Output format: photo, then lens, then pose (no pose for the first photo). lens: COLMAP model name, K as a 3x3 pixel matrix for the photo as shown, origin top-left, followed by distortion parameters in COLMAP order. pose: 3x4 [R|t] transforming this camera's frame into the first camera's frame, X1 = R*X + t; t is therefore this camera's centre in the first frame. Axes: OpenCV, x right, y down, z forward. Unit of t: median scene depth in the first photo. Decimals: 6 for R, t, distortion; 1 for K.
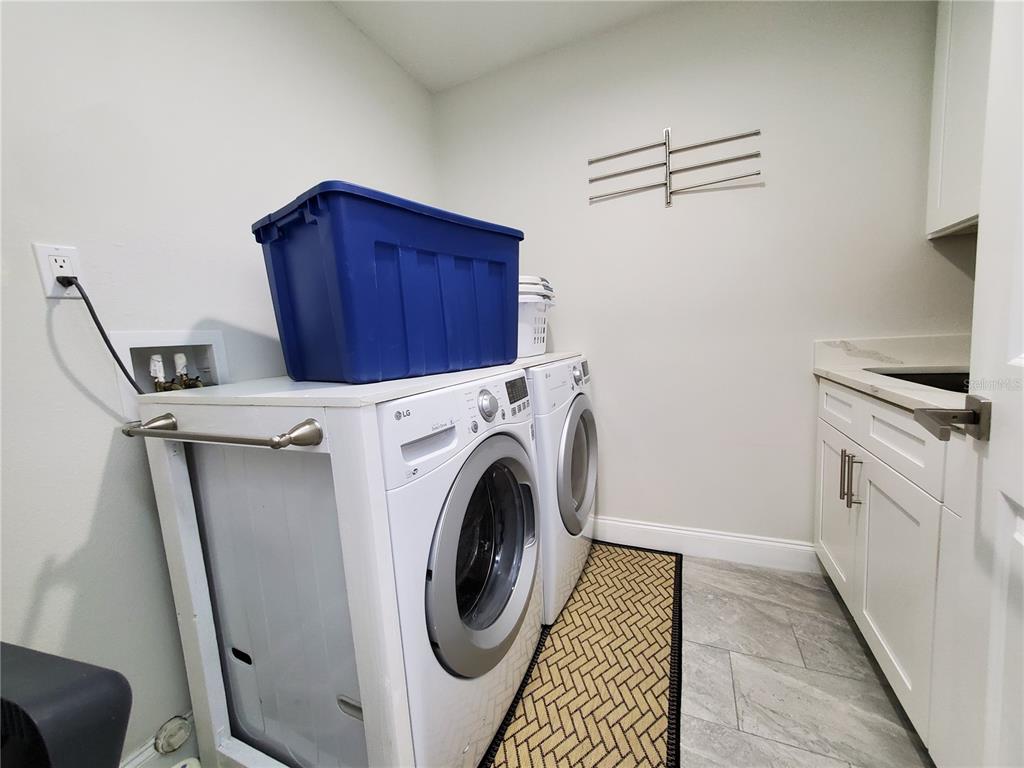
lens RADIAL K [[406.6, 0, 511.5], [0, 406.6, 385.9], [0, 0, 1]] dist [0.003044, -0.000232]
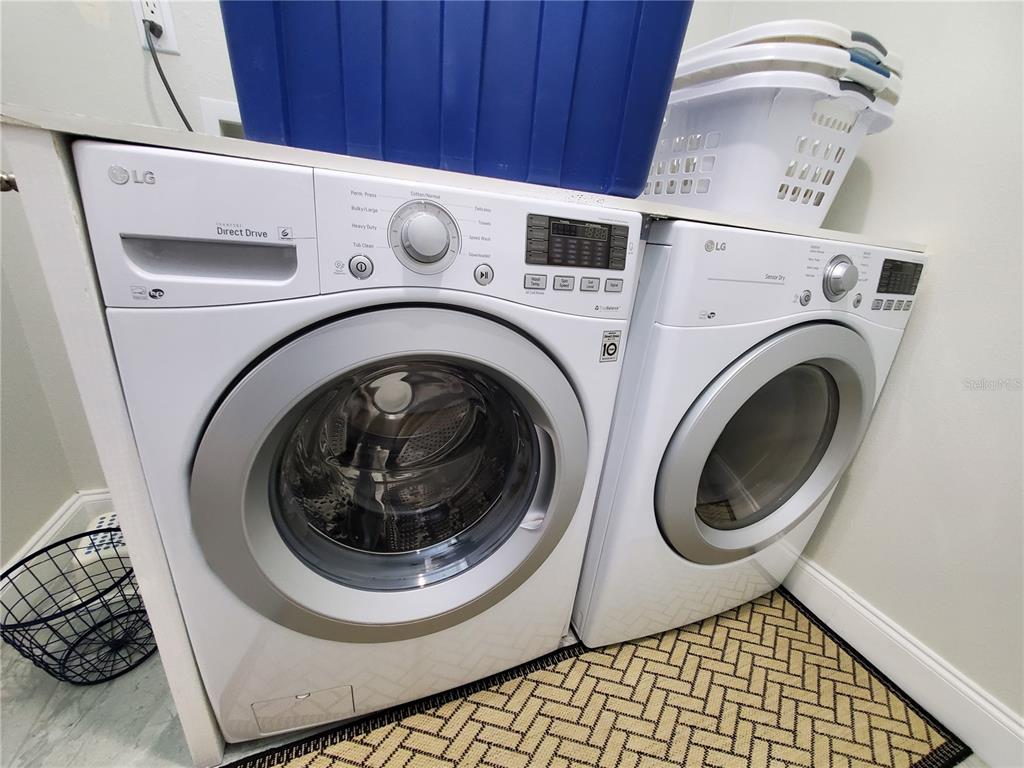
lens RADIAL K [[406.6, 0, 510.8], [0, 406.6, 386.0], [0, 0, 1]] dist [0.003044, -0.000232]
pose [[0.697685, 0.371922, -0.612298, 0.252326], [-0.218730, 0.924459, 0.312302, 0.025390], [0.682197, -0.083961, 0.726332, 0.477857]]
